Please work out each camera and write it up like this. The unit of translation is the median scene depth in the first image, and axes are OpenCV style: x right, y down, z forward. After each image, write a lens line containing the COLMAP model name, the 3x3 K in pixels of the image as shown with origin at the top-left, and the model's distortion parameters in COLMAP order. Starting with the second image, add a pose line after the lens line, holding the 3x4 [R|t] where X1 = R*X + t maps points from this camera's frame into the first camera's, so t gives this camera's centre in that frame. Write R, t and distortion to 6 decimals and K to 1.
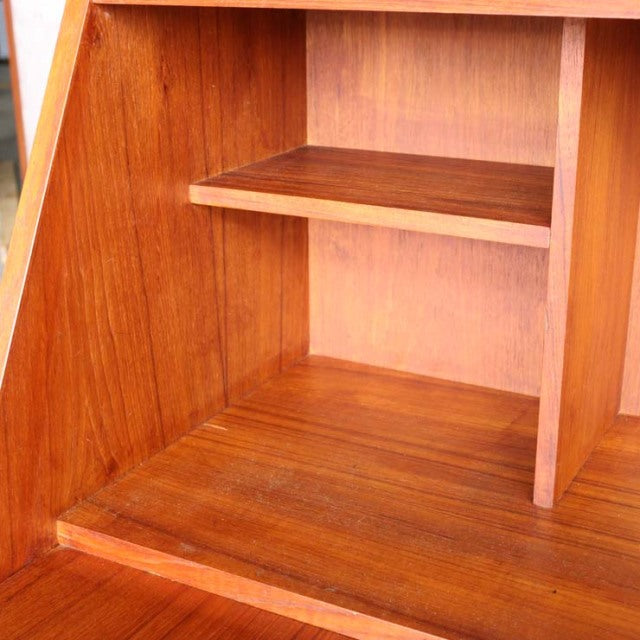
lens RADIAL K [[1078.0, 0, 319.5], [0, 1078.0, 319.4], [0, 0, 1]] dist [-0.050942, 0.000000]
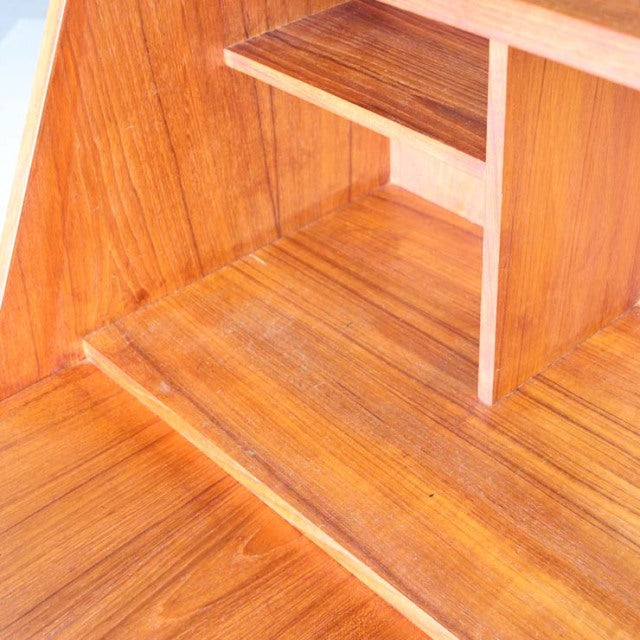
lens RADIAL K [[1078.0, 0, 321.1], [0, 1078.0, 320.8], [0, 0, 1]] dist [-0.050942, 0.000000]
pose [[0.944044, 0.163899, -0.286215, 0.338576], [-0.069981, 0.947569, 0.311795, -0.220955], [0.322311, -0.274319, 0.906016, -0.007584]]
